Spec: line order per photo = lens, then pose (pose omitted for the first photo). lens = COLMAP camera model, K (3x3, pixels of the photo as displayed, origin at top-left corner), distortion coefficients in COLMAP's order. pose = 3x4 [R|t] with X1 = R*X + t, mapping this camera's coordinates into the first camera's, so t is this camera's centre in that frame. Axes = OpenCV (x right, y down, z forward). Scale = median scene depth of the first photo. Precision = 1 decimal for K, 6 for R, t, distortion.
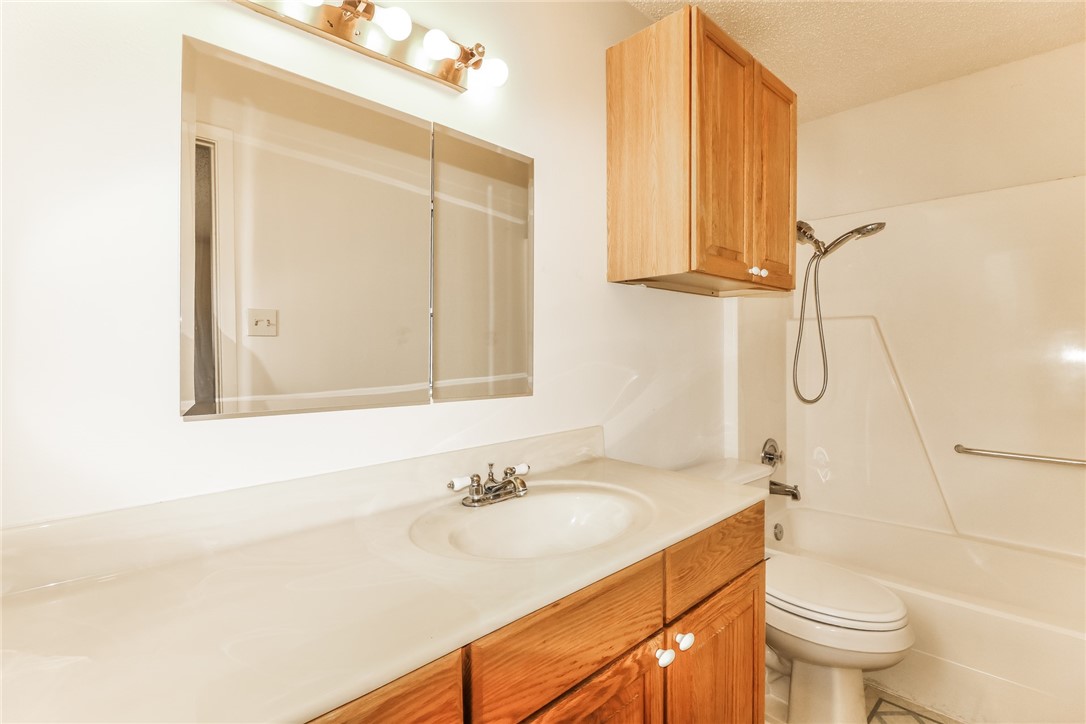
lens RADIAL K [[538.6, 0, 543.0], [0, 538.6, 362.0], [0, 0, 1]] dist [0.002558, 0.000169]
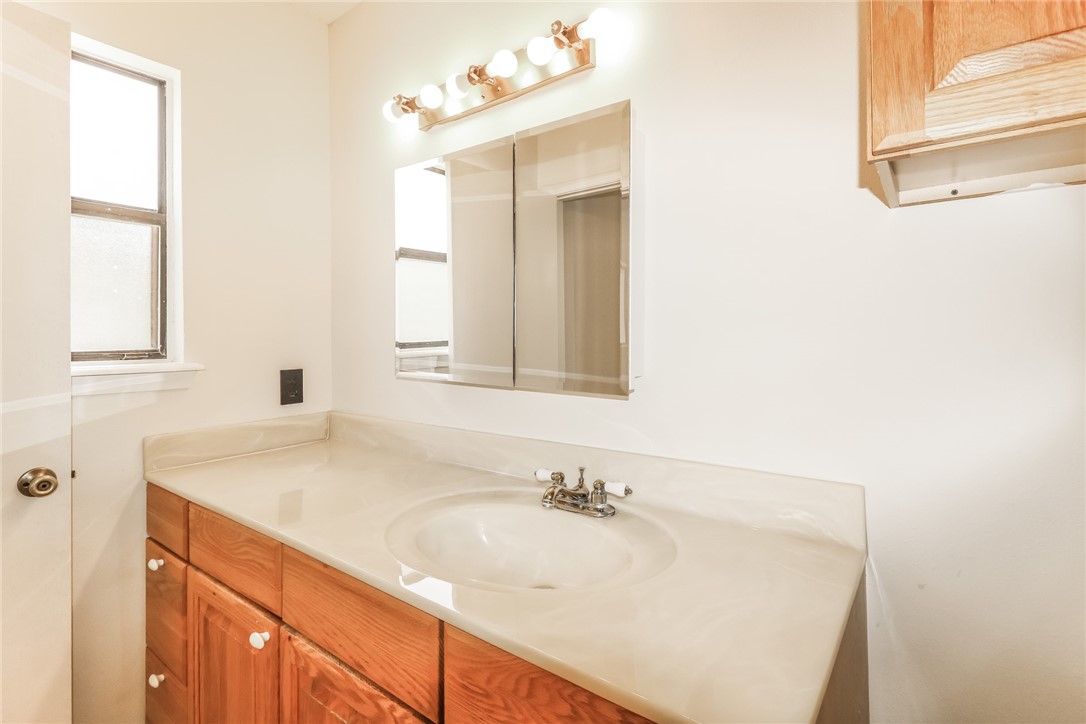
lens RADIAL K [[512.2, 0, 545.9], [0, 512.2, 329.9], [0, 0, 1]] dist [-0.001628, -0.000185]
pose [[0.150274, -0.012140, -0.988570, 0.776964], [-0.026404, 0.999519, -0.016288, -0.024801], [0.988292, 0.028550, 0.149881, 0.860265]]
